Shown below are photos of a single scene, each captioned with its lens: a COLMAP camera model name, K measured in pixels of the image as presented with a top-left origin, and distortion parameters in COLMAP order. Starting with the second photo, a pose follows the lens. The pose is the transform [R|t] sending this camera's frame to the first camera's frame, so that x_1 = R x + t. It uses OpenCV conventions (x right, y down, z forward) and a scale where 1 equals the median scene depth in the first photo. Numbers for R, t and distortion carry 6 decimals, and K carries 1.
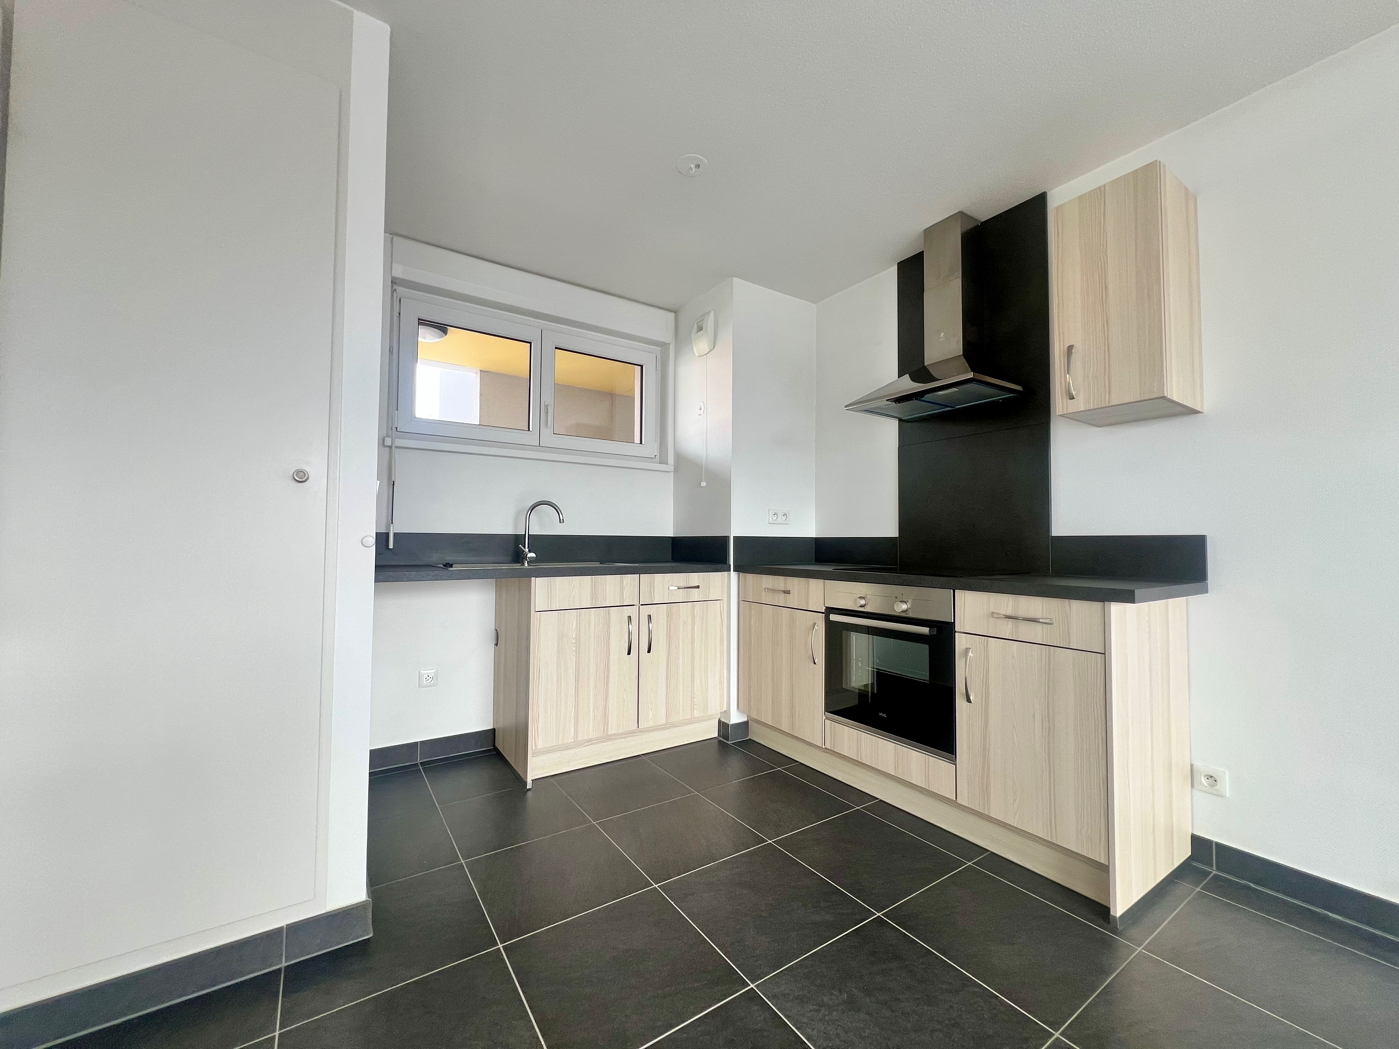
lens RADIAL K [[563.4, 0, 696.9], [0, 563.4, 520.7], [0, 0, 1]] dist [-0.004793, -0.000366]
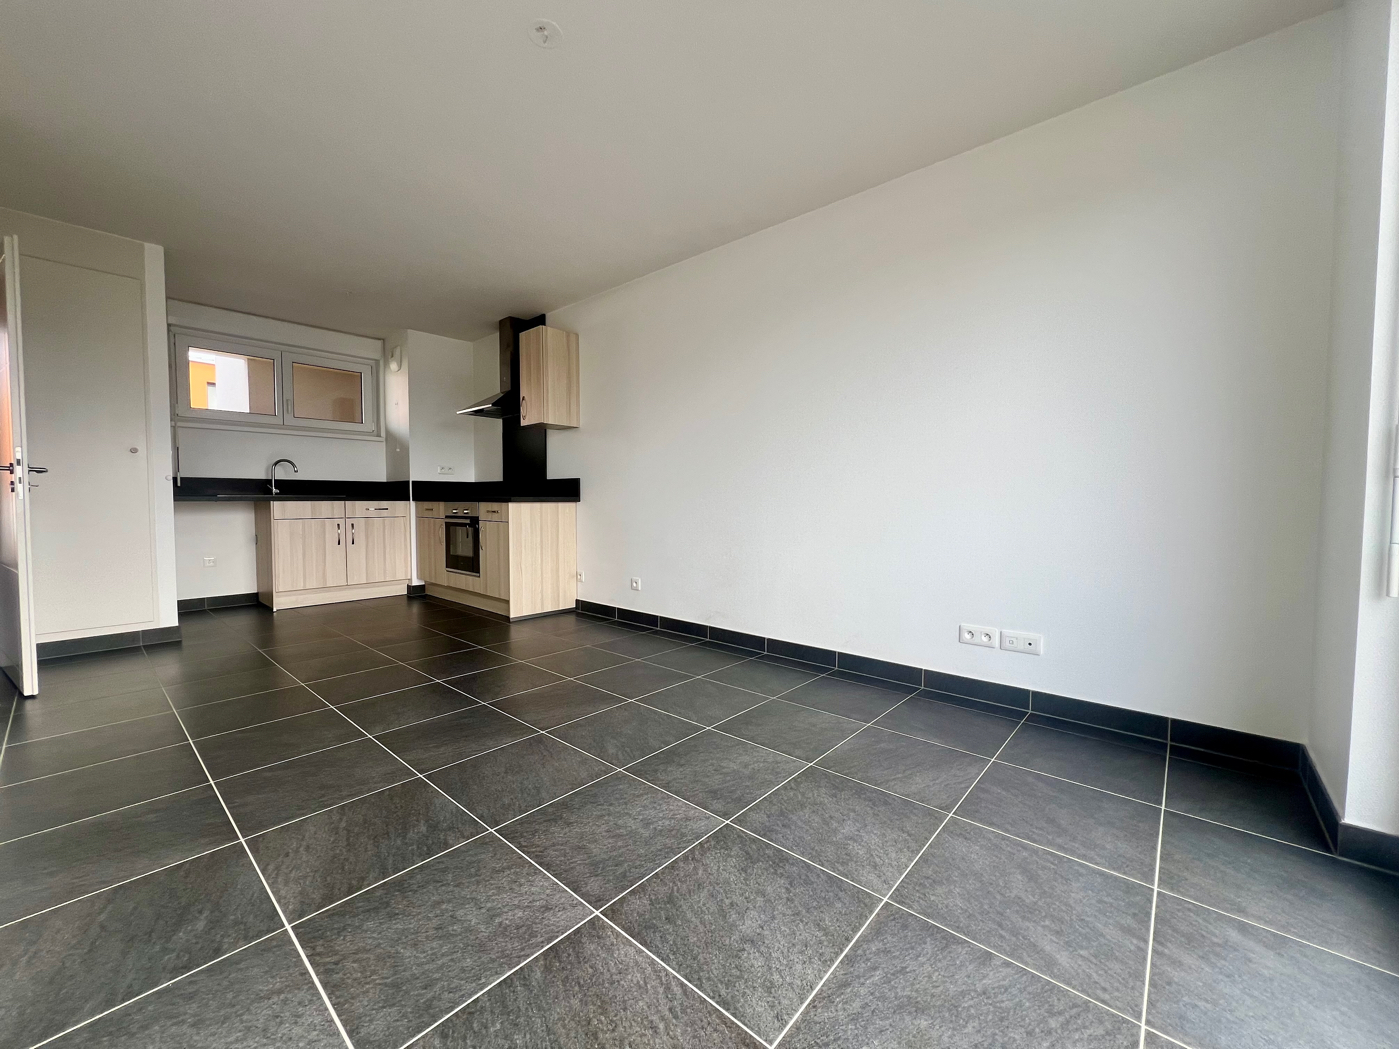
lens RADIAL K [[563.4, 0, 702.8], [0, 563.4, 524.9], [0, 0, 1]] dist [-0.004793, -0.000366]
pose [[0.966027, -0.017747, 0.257830, 0.520695], [-0.004323, 0.996390, 0.084781, 0.012826], [-0.258404, -0.083015, 0.962463, -1.000780]]
